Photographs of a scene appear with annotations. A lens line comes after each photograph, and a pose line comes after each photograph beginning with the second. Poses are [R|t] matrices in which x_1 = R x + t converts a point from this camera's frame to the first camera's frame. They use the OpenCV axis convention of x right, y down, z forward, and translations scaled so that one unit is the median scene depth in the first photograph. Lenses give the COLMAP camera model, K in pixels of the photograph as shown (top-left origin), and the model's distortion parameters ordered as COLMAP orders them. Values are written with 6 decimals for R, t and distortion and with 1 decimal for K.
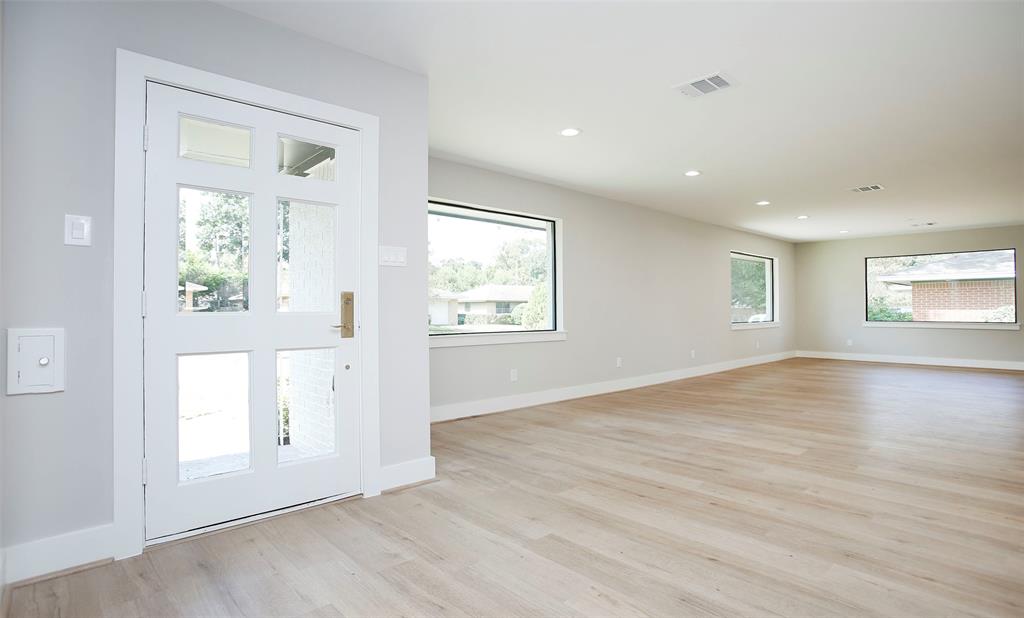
lens RADIAL K [[521.4, 0, 512.0], [0, 521.4, 309.0], [0, 0, 1]] dist [-0.028993, 0.000699]
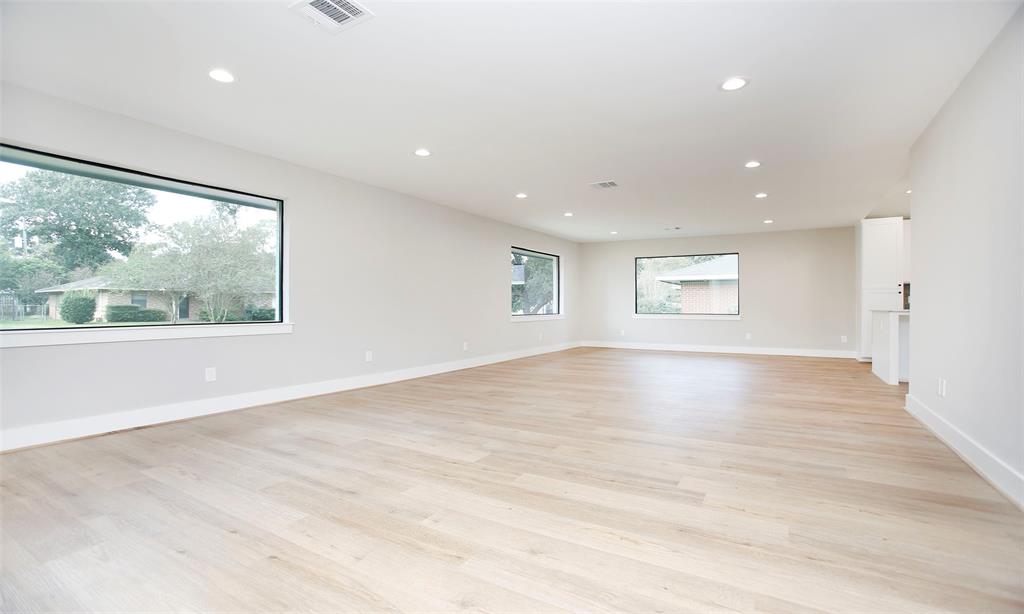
lens RADIAL K [[469.5, 0, 509.4], [0, 469.5, 305.5], [0, 0, 1]] dist [-0.072140, 0.033446]
pose [[0.964203, 0.003989, 0.265134, 0.276377], [-0.004323, 0.999990, 0.000674, 0.011140], [-0.265129, -0.001796, 0.964211, 0.151593]]
